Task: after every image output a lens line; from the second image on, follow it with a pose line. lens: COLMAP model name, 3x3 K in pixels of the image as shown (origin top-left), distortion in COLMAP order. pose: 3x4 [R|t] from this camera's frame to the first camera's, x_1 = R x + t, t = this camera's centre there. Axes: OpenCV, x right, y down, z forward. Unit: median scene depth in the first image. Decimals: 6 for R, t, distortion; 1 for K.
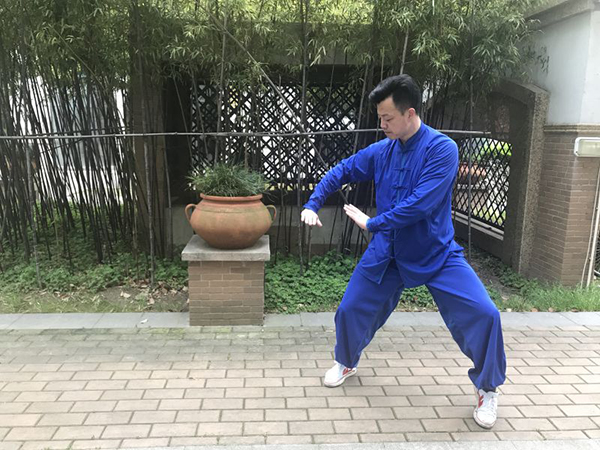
lens RADIAL K [[483.6, 0, 295.7], [0, 483.6, 223.5], [0, 0, 1]] dist [0.012028, 0.006427]
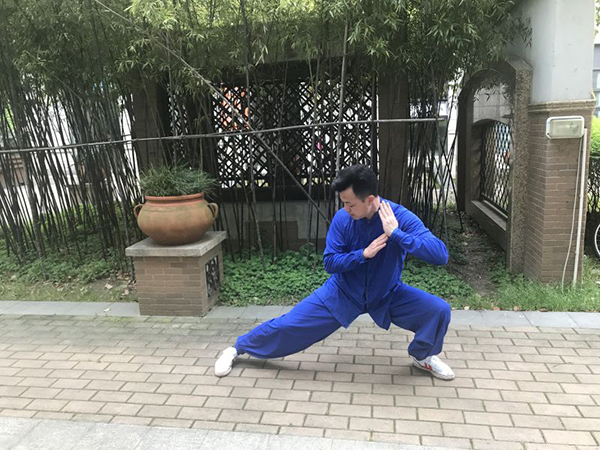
lens RADIAL K [[483.6, 0, 295.0], [0, 483.6, 224.6], [0, 0, 1]] dist [0.012028, 0.006427]
pose [[0.971487, -0.016653, -0.236506, 0.352694], [0.020622, 0.999685, 0.014317, -0.002379], [0.236193, -0.018786, 0.971524, 0.018504]]
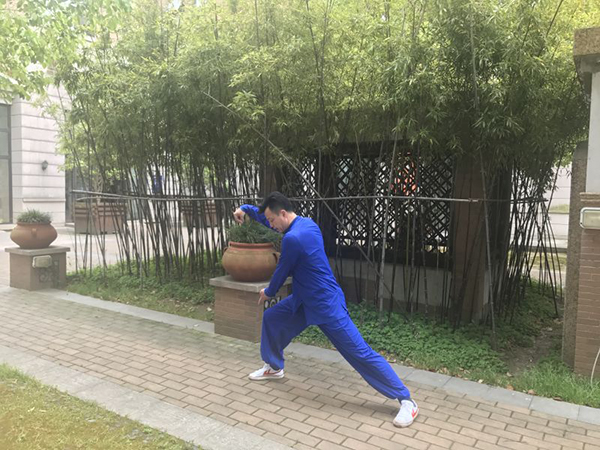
lens RADIAL K [[483.6, 0, 298.7], [0, 483.6, 225.0], [0, 0, 1]] dist [0.012028, 0.006427]
pose [[0.815212, 0.043818, -0.577503, 0.710879], [-0.114878, 0.989556, -0.087080, -0.004093], [0.567655, 0.137331, 0.811731, -0.037764]]
